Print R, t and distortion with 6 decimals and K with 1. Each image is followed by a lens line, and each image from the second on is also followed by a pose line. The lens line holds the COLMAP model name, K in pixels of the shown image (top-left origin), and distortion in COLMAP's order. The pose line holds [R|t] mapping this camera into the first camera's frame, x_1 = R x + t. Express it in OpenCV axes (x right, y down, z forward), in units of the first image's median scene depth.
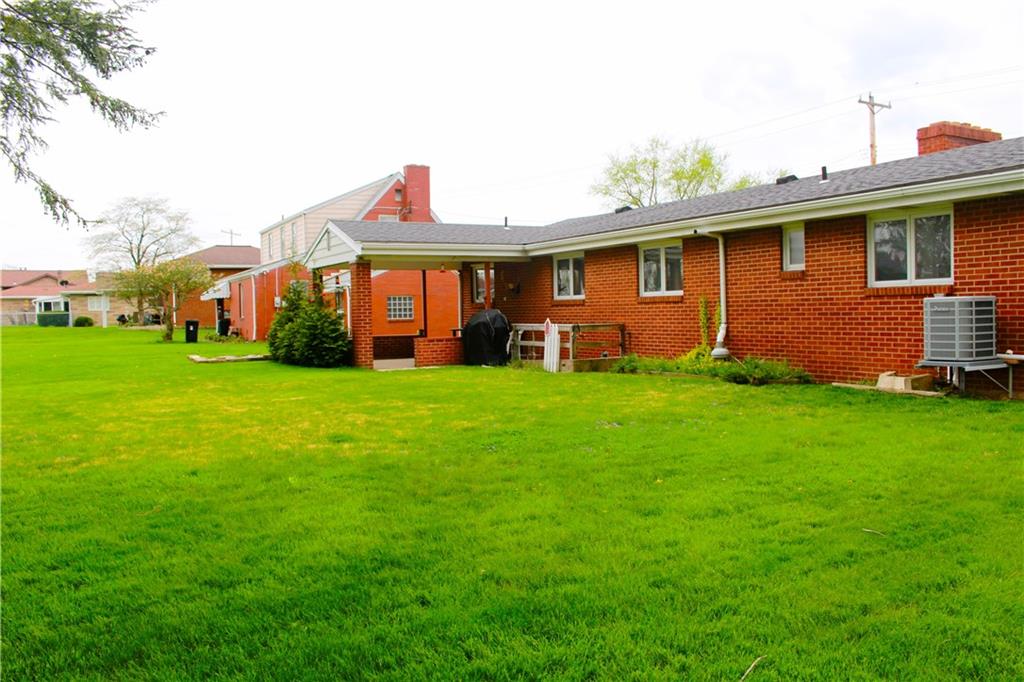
lens RADIAL K [[845.2, 0, 512.0], [0, 845.2, 341.0], [0, 0, 1]] dist [0.003323, 0.000490]
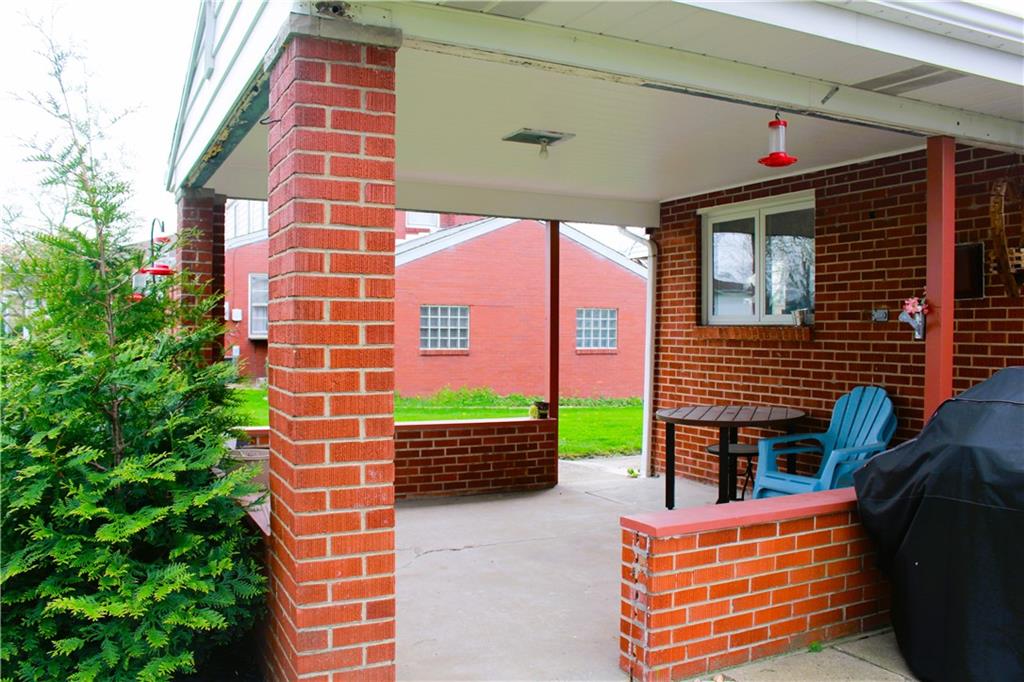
lens RADIAL K [[845.2, 0, 512.0], [0, 845.2, 341.0], [0, 0, 1]] dist [0.003323, 0.000490]
pose [[0.999381, 0.029172, -0.019638, -0.080354], [-0.029590, 0.999334, -0.021341, -0.021327], [0.019003, 0.021909, 0.999579, 0.478373]]
